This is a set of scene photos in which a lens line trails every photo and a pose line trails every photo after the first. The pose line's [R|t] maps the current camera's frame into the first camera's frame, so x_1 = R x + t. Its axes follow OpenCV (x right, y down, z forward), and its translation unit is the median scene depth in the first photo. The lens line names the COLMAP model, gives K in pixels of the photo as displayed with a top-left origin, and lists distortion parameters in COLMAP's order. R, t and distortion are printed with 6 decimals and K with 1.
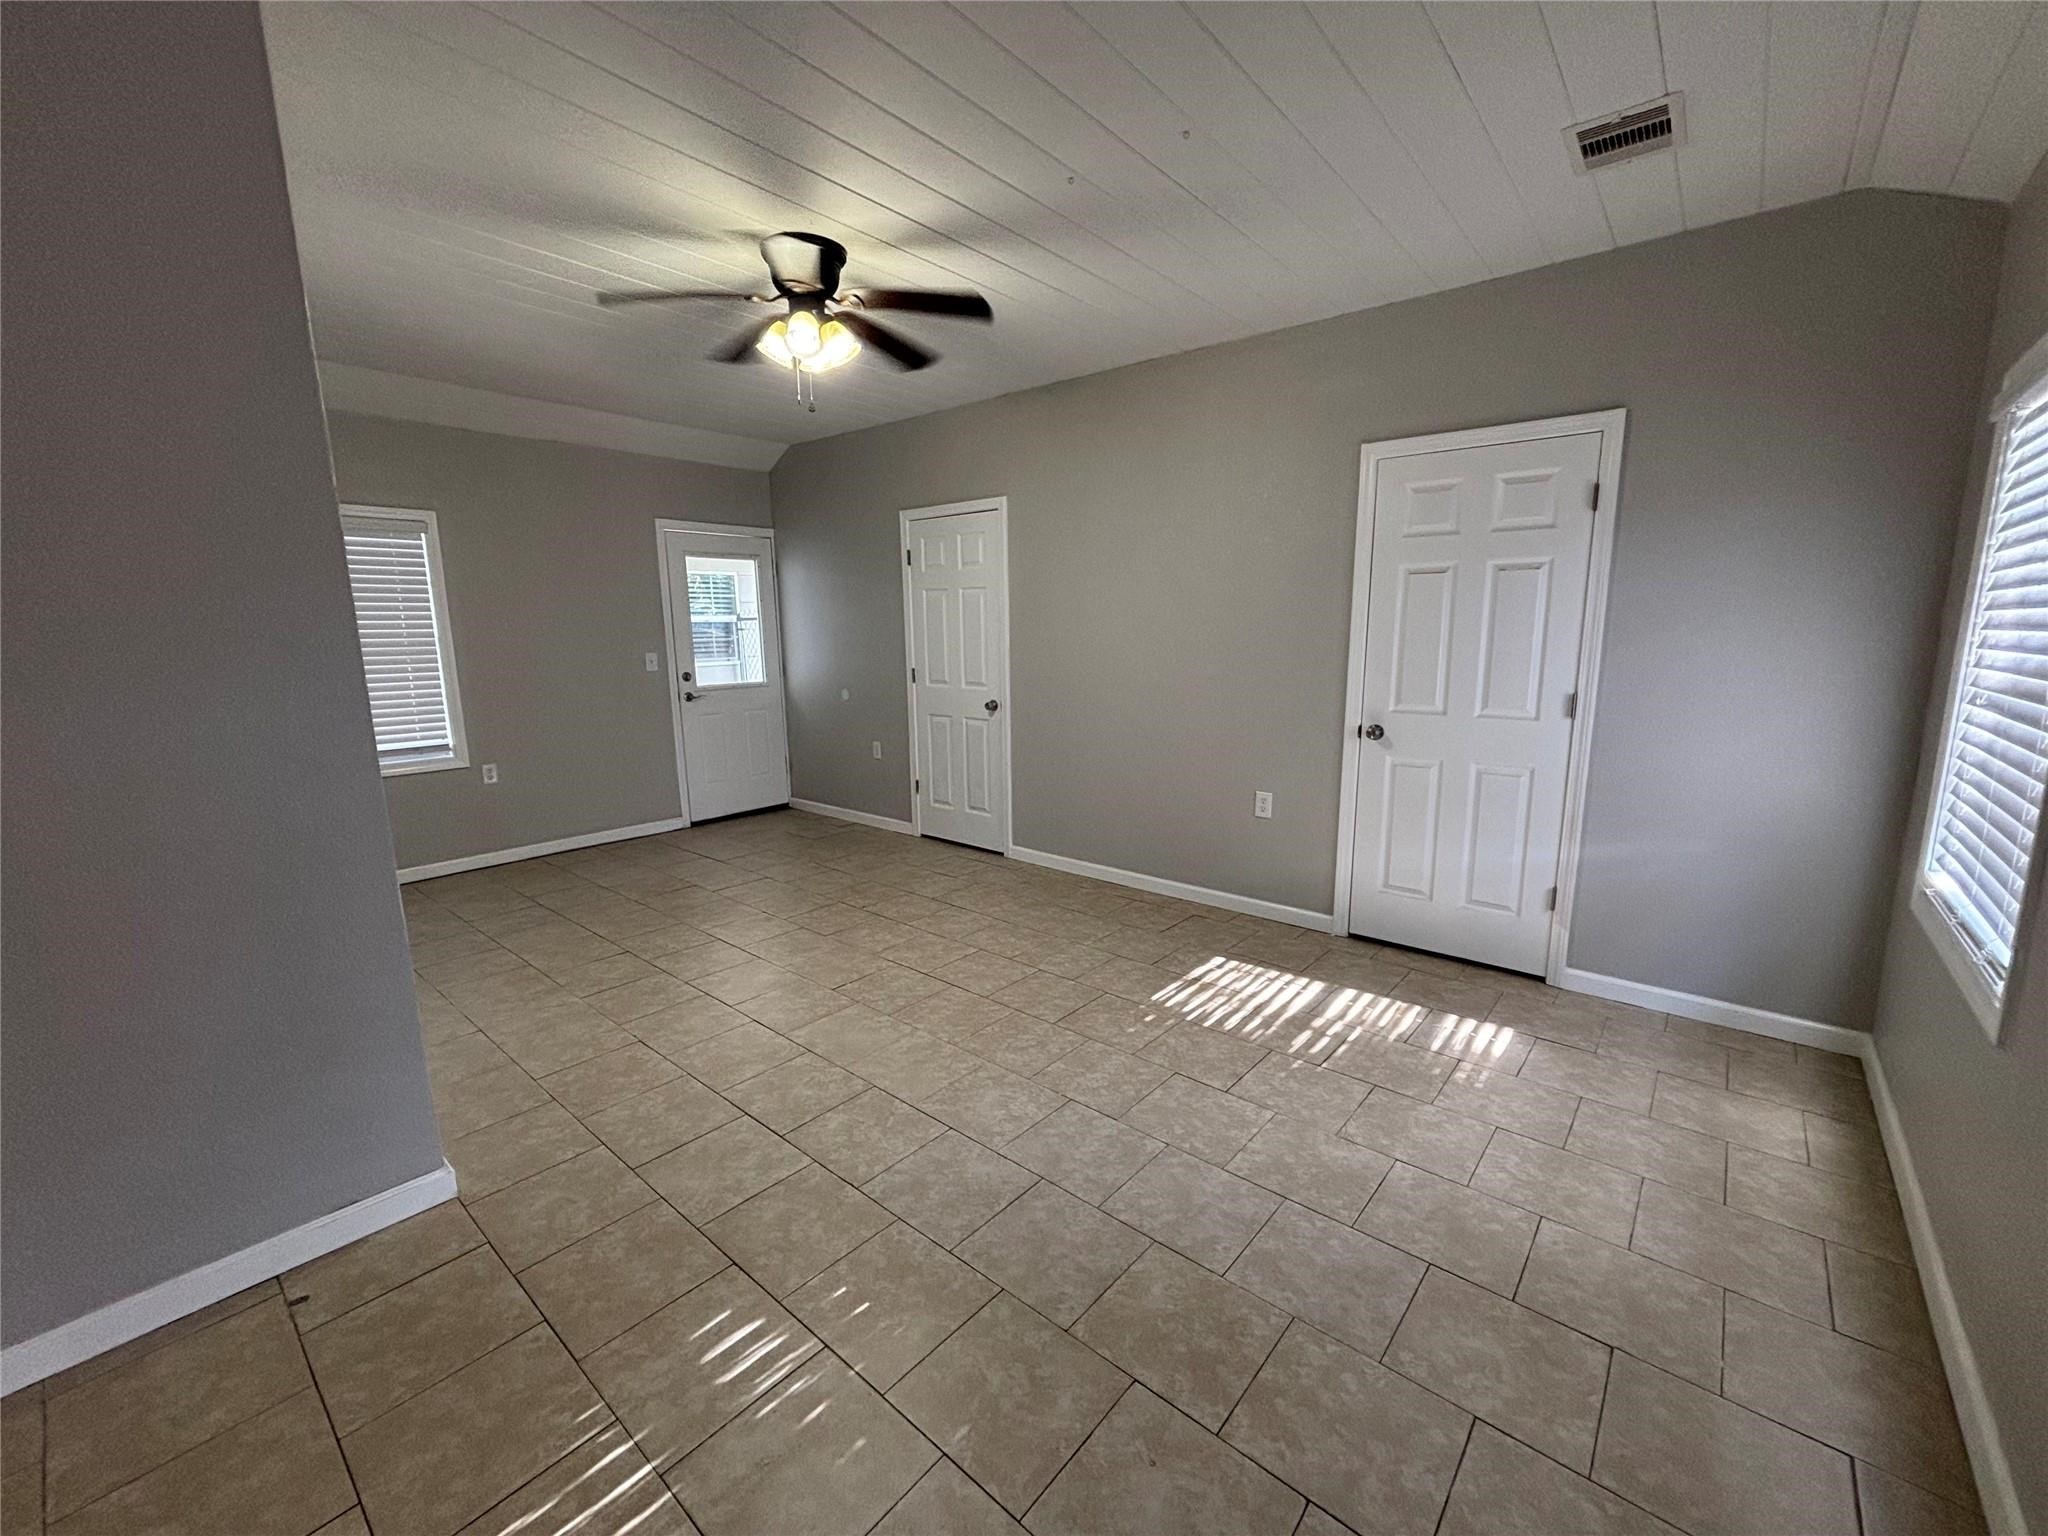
lens RADIAL K [[832.8, 0, 1023.7], [0, 832.8, 774.2], [0, 0, 1]] dist [0.001366, -0.000051]
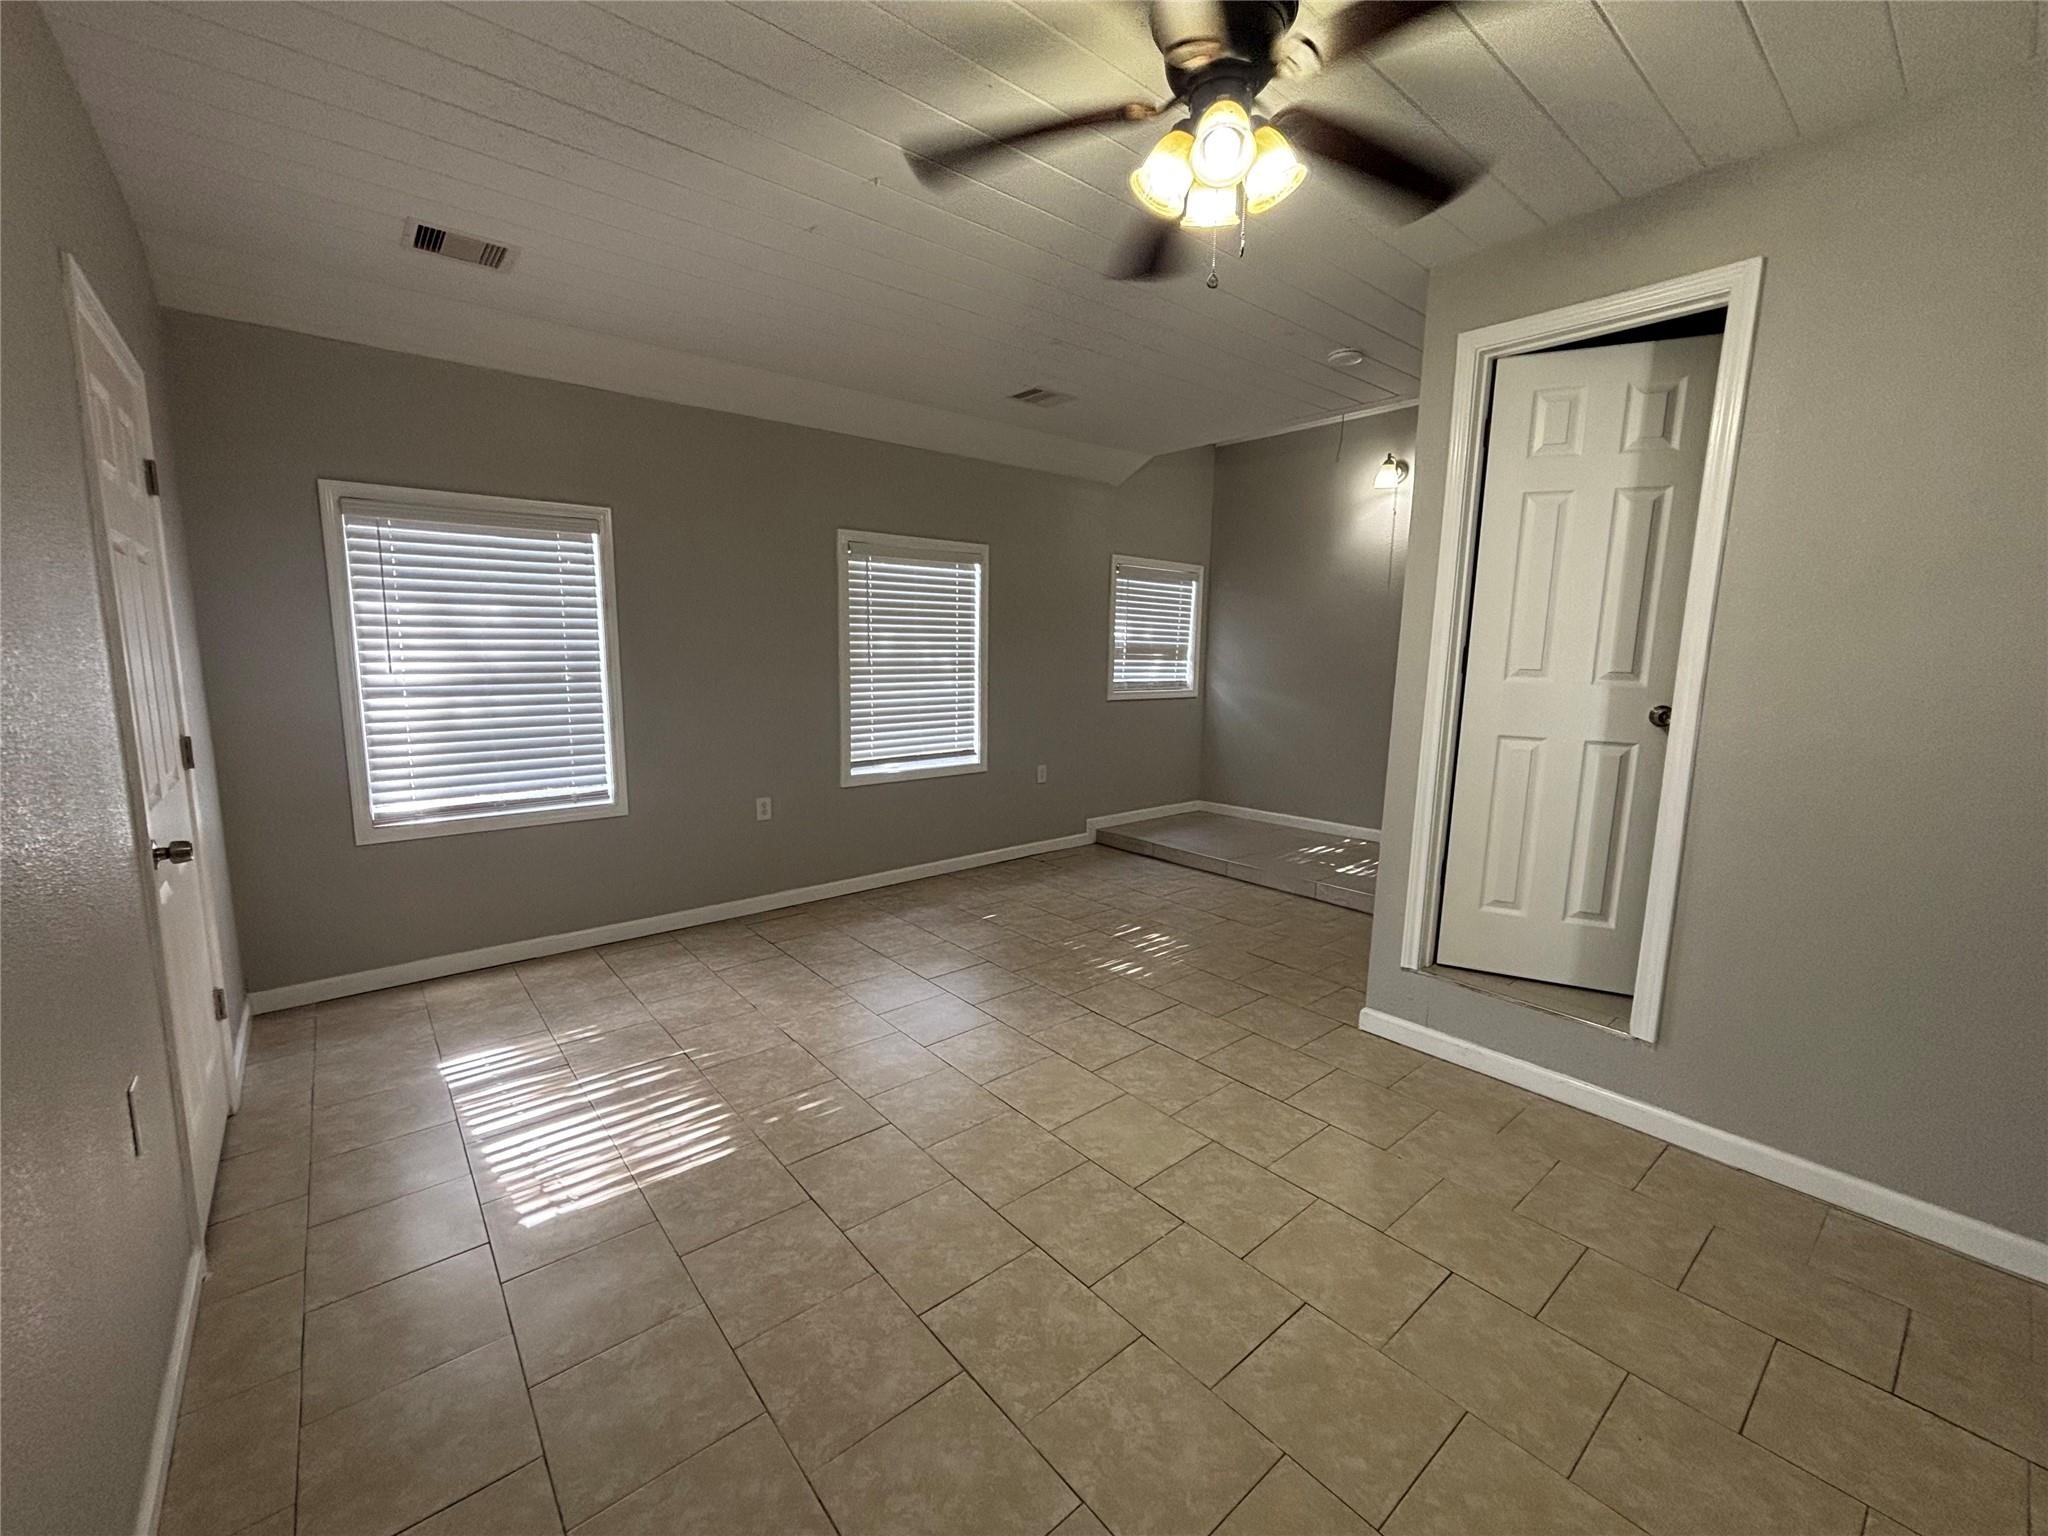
lens RADIAL K [[832.8, 0, 1022.8], [0, 832.8, 772.8], [0, 0, 1]] dist [0.001366, -0.000051]
pose [[-0.986155, -0.028235, 0.163405, -0.249117], [0.024233, 0.950281, 0.310451, -0.324809], [-0.164046, 0.310112, -0.936440, 1.854689]]
